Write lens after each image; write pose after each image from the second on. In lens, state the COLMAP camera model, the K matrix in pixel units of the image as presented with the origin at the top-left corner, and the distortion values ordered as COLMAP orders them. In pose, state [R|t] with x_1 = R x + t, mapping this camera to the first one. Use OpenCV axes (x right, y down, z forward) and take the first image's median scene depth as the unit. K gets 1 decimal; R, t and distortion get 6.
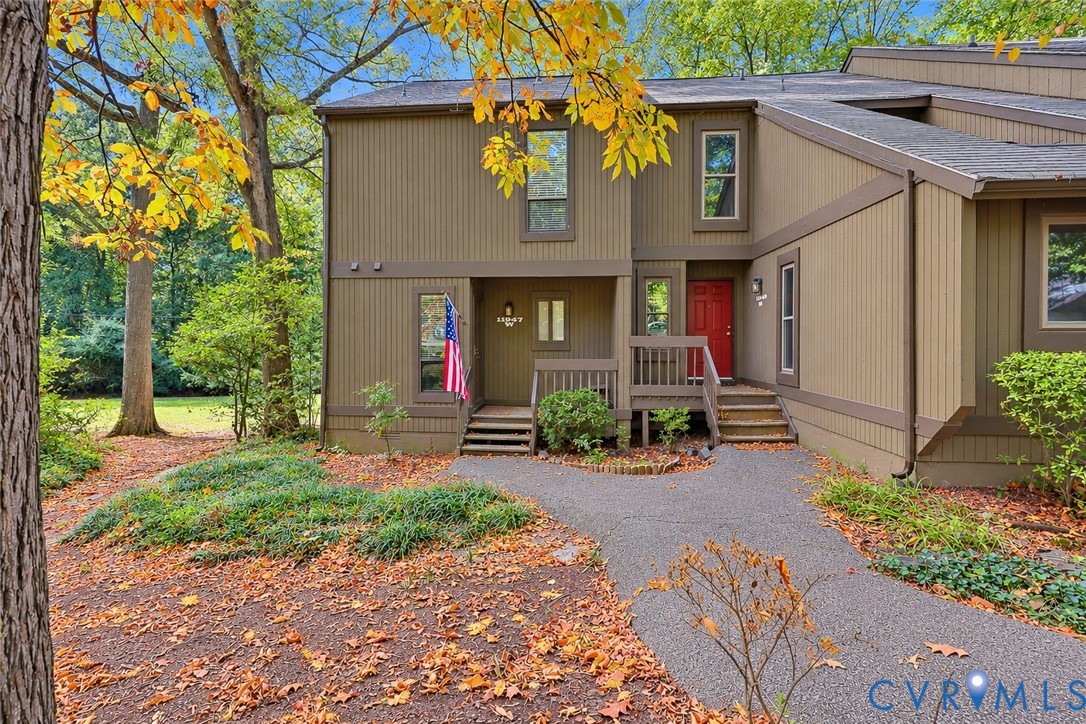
lens RADIAL K [[518.5, 0, 549.6], [0, 518.5, 352.4], [0, 0, 1]] dist [0.001396, 0.000521]
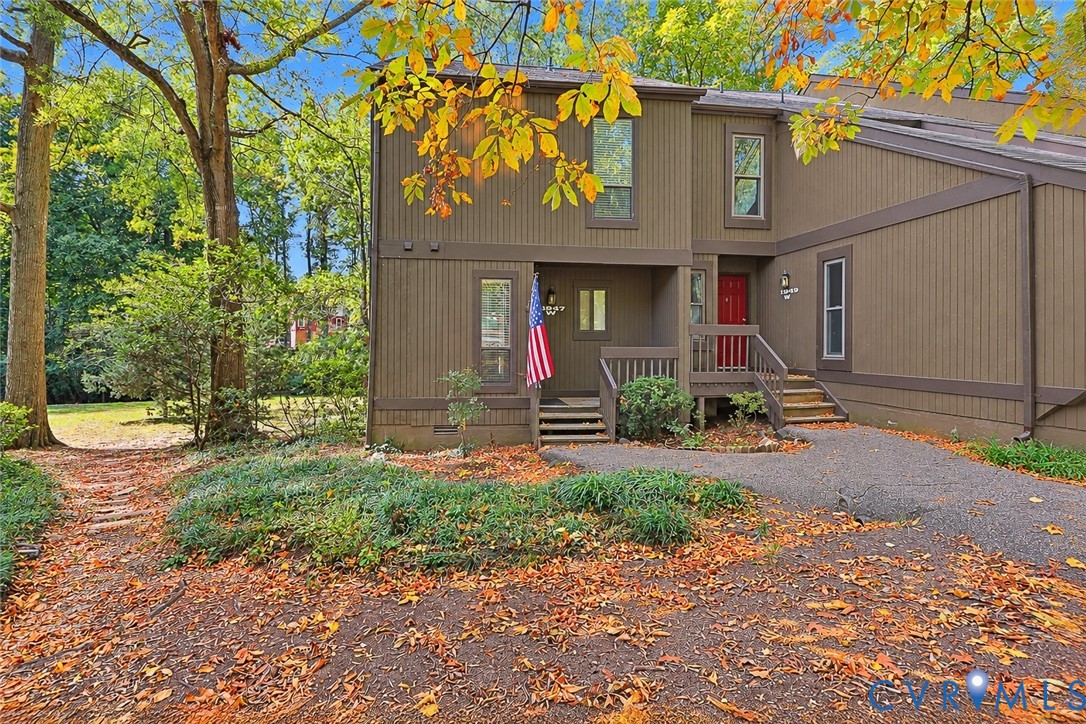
lens RADIAL K [[518.5, 0, 539.7], [0, 518.5, 350.3], [0, 0, 1]] dist [0.001396, 0.000521]
pose [[0.976058, -0.000729, 0.217510, -0.347009], [0.002624, 0.999961, -0.008422, 0.026720], [-0.217496, 0.008791, 0.976022, 0.060536]]
